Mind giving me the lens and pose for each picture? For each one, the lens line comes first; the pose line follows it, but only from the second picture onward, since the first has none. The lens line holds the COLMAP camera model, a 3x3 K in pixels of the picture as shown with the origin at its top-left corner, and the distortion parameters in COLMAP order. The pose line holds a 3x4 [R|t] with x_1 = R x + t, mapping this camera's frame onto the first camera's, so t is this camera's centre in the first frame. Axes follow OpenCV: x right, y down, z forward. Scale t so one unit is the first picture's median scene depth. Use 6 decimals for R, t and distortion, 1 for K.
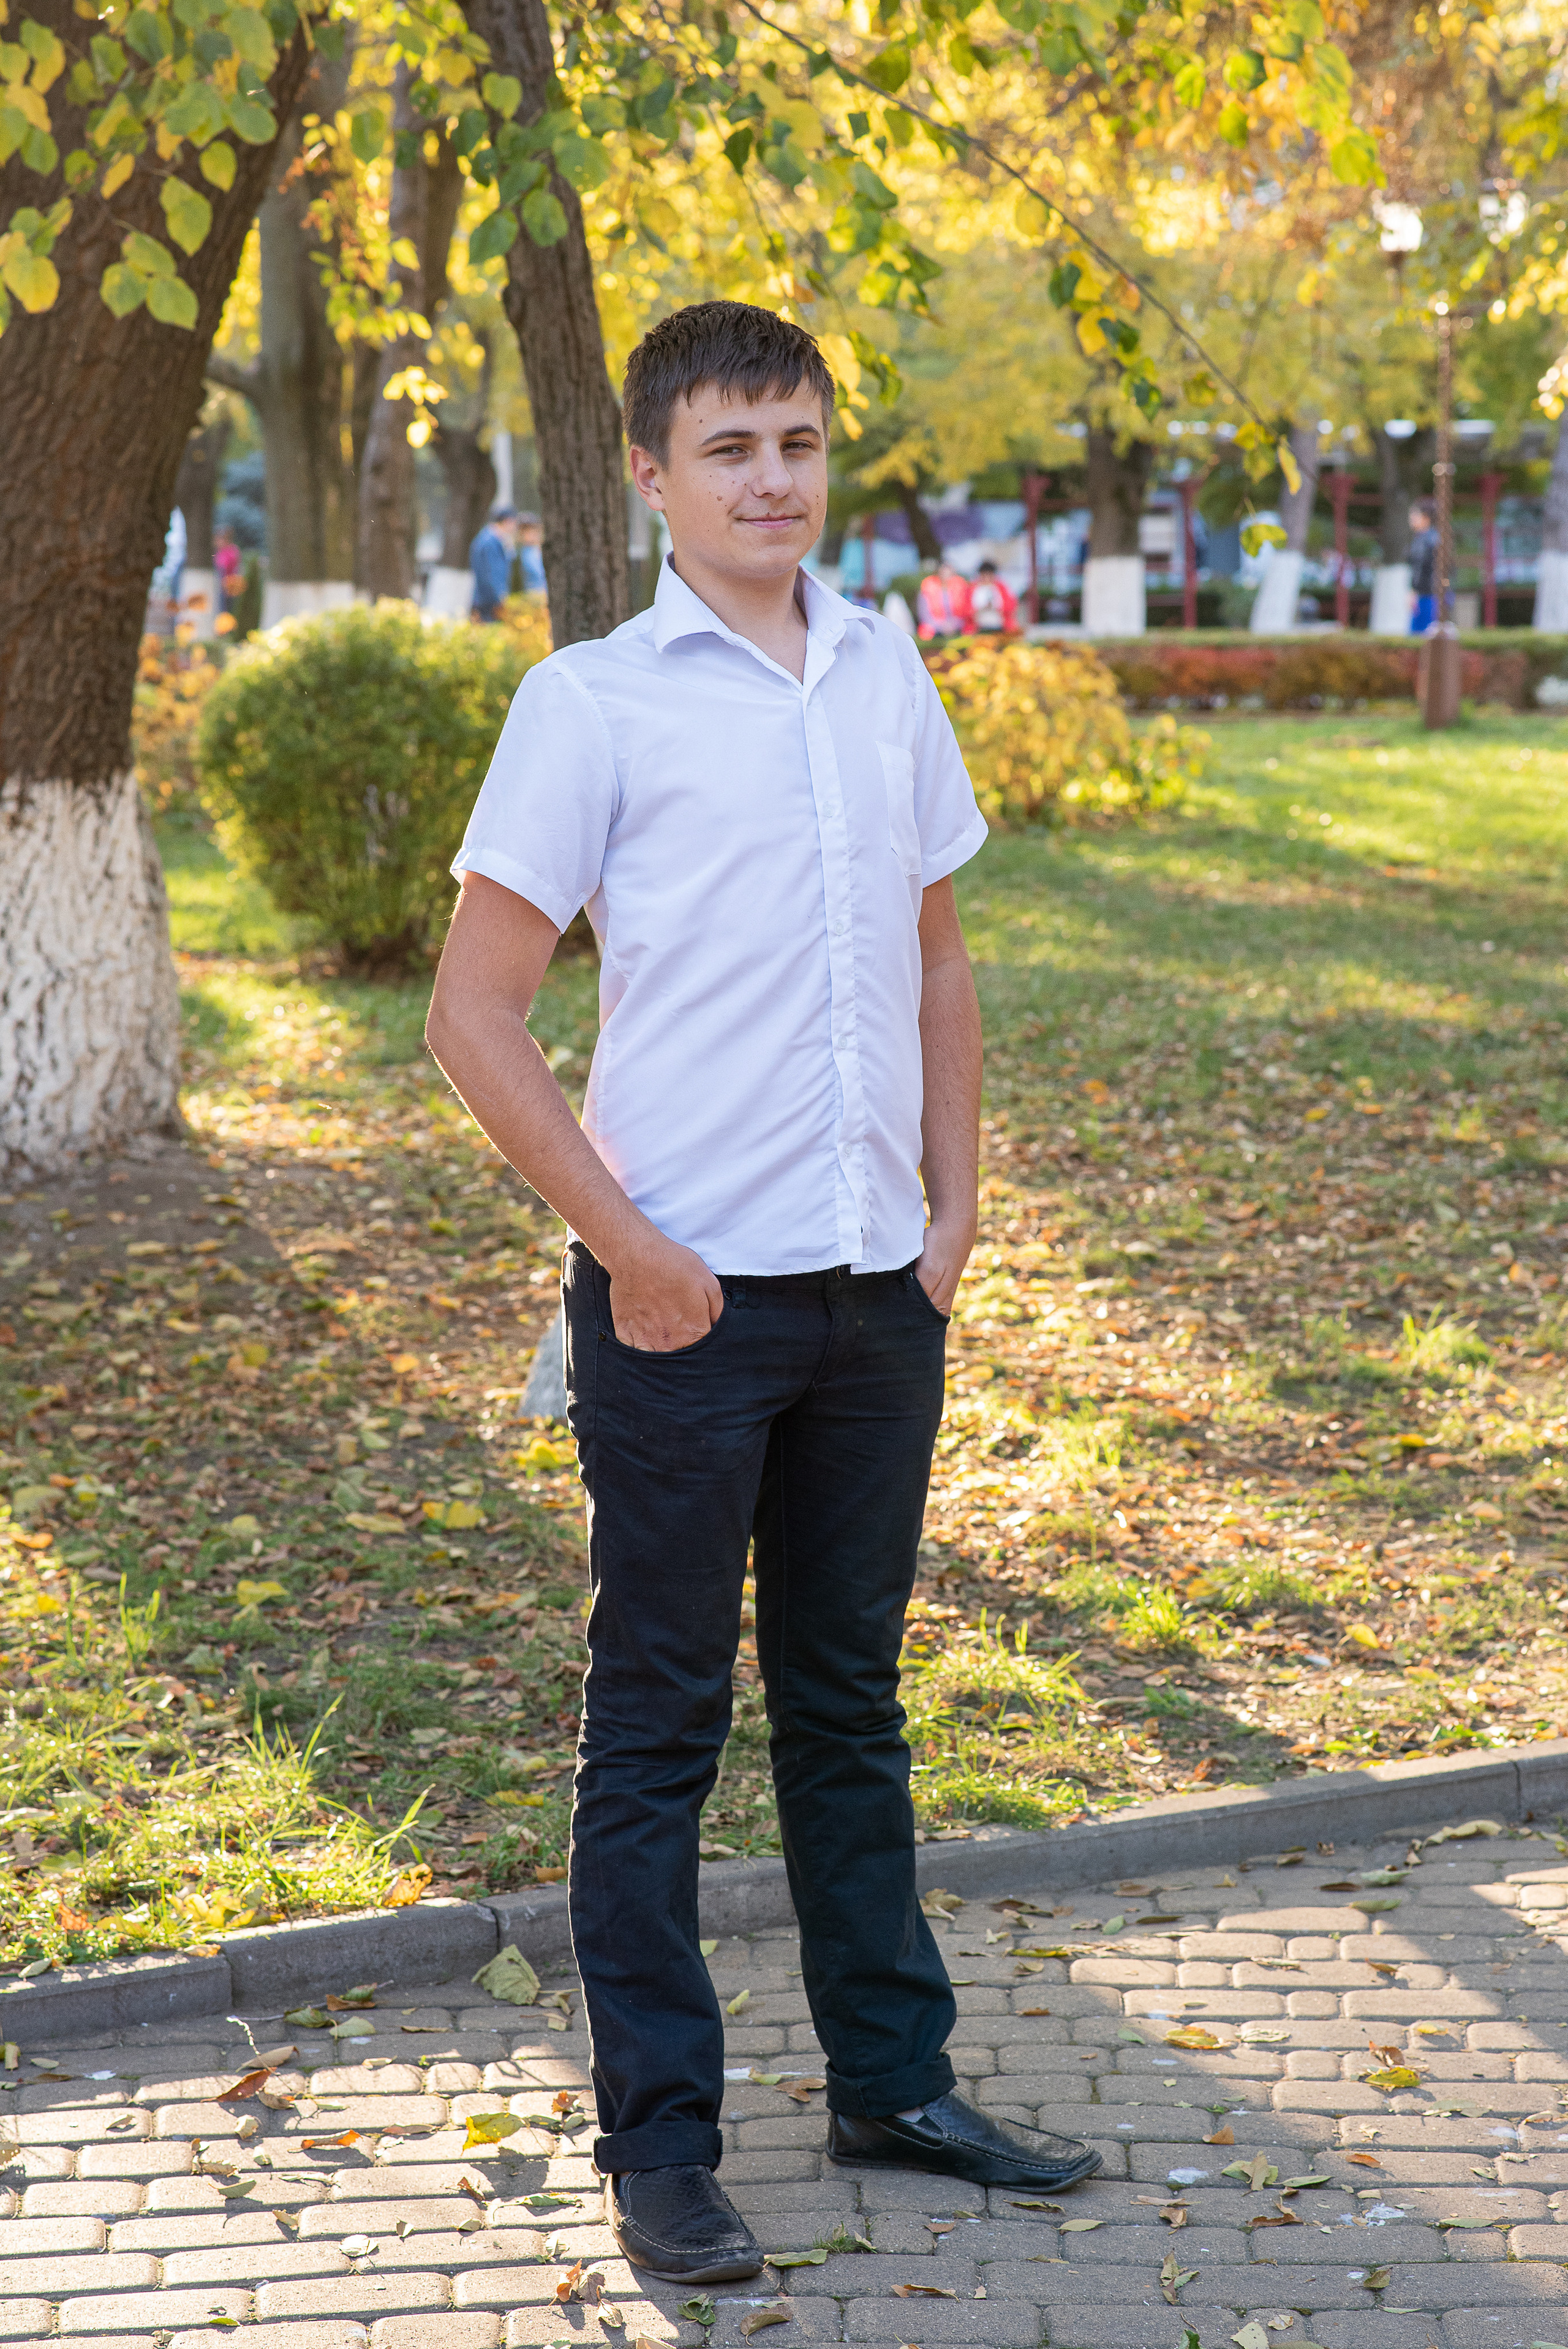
lens RADIAL K [[5650.3, 0, 784.0], [0, 5650.3, 1174.5], [0, 0, 1]] dist [0.048596, 0.572205]
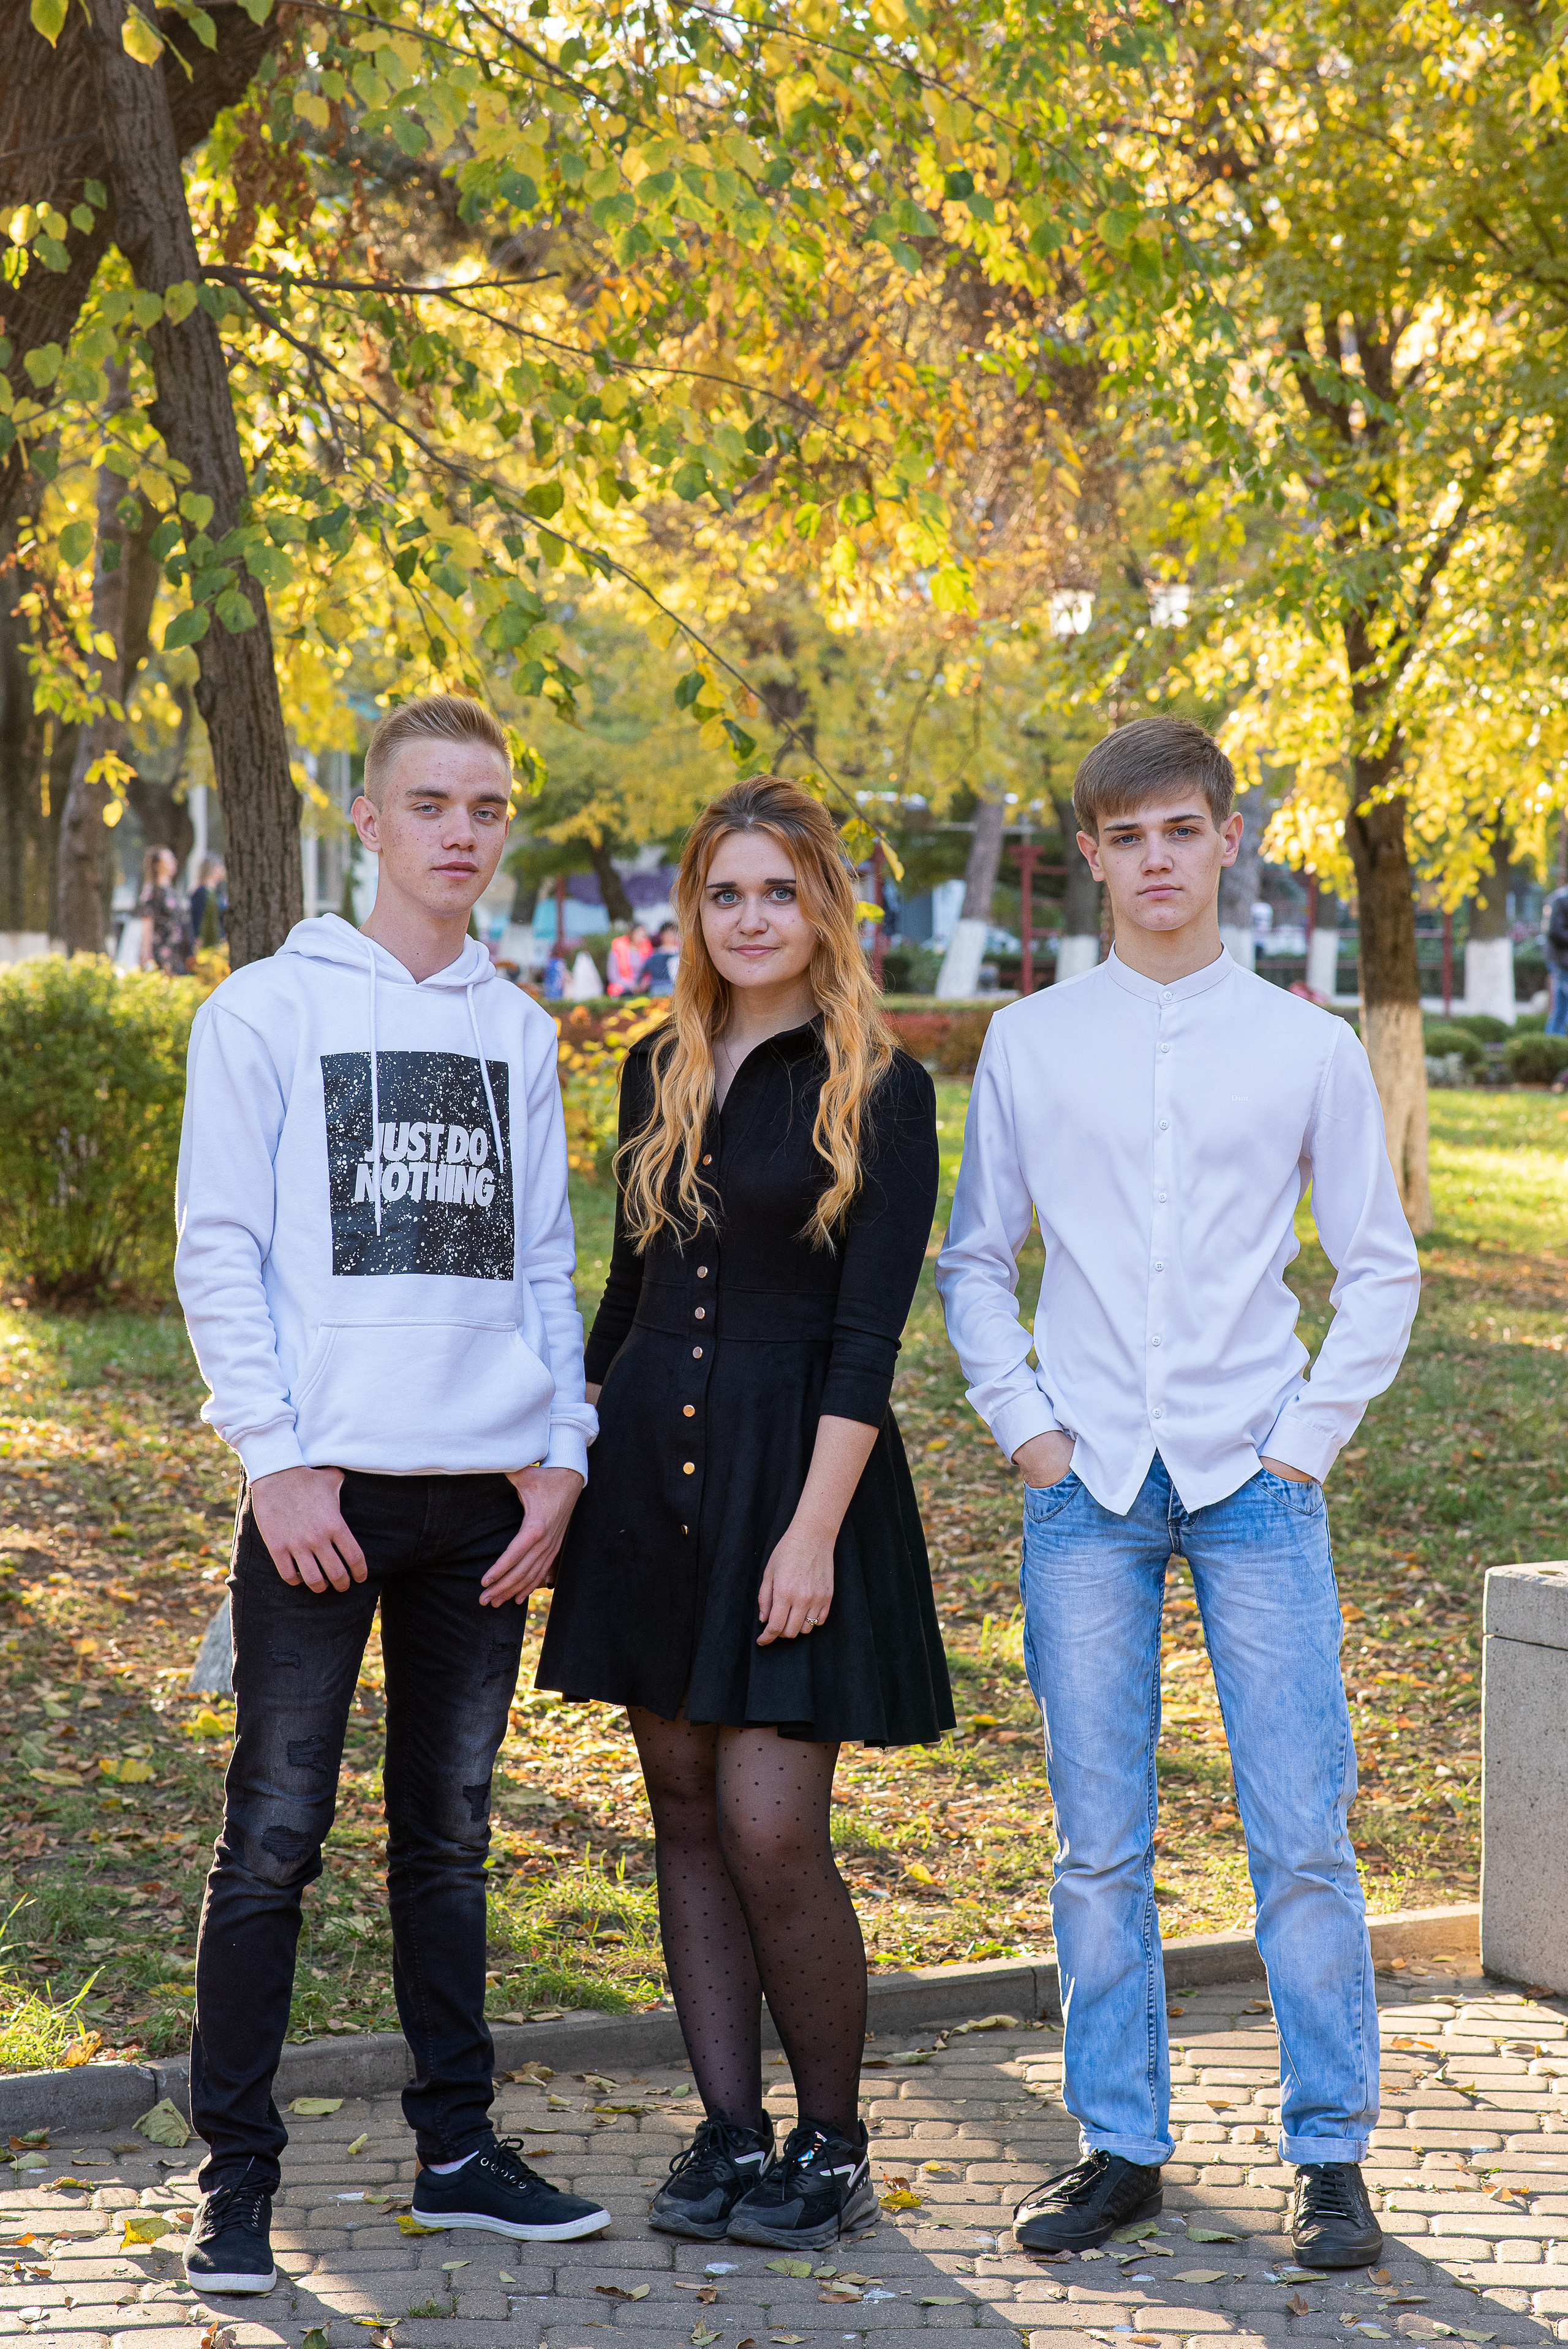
lens RADIAL K [[5650.3, 0, 784.0], [0, 5650.3, 1174.5], [0, 0, 1]] dist [0.048596, 0.572205]
pose [[0.998338, 0.018105, 0.054721, 0.008640], [-0.014614, 0.997872, -0.063552, 0.012212], [-0.055755, 0.062647, 0.996477, -0.140179]]
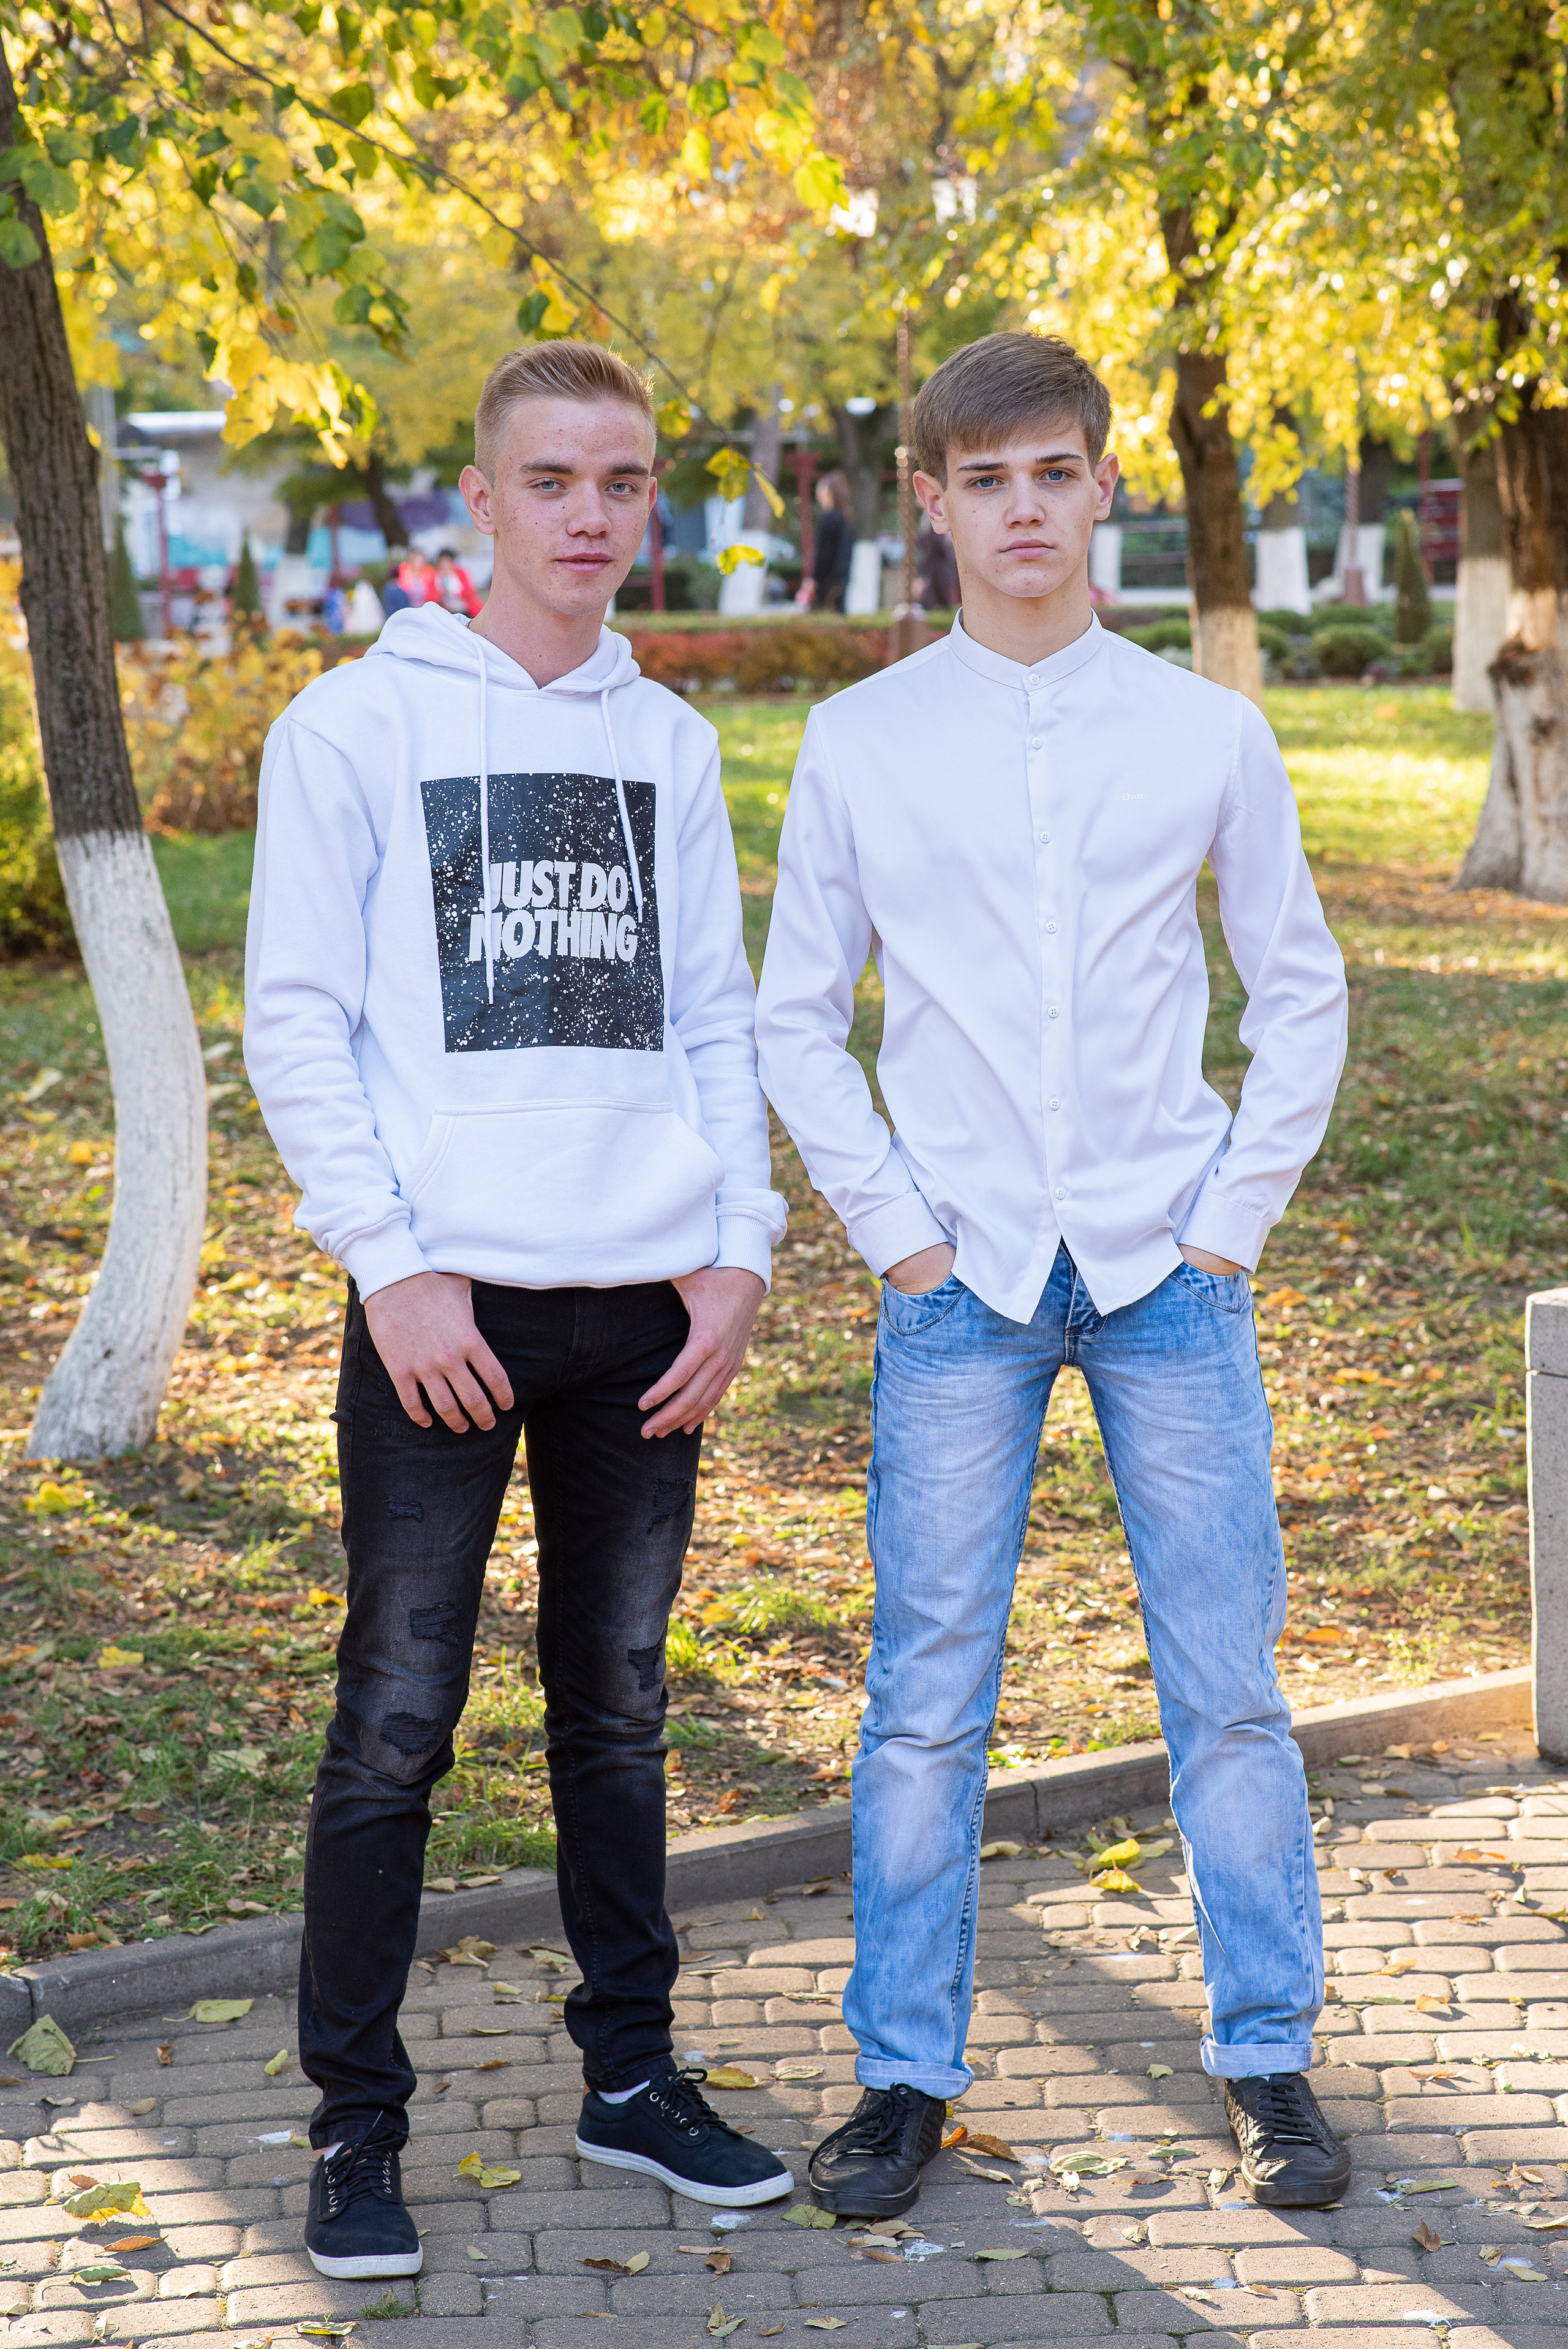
lens RADIAL K [[5650.3, 0, 784.0], [0, 5650.3, 1174.5], [0, 0, 1]] dist [0.048596, 0.572205]
pose [[0.995375, -0.031785, 0.090651, -0.003149], [0.031483, 0.999493, 0.004766, -0.009272], [-0.090757, -0.001890, 0.995871, -0.006461]]
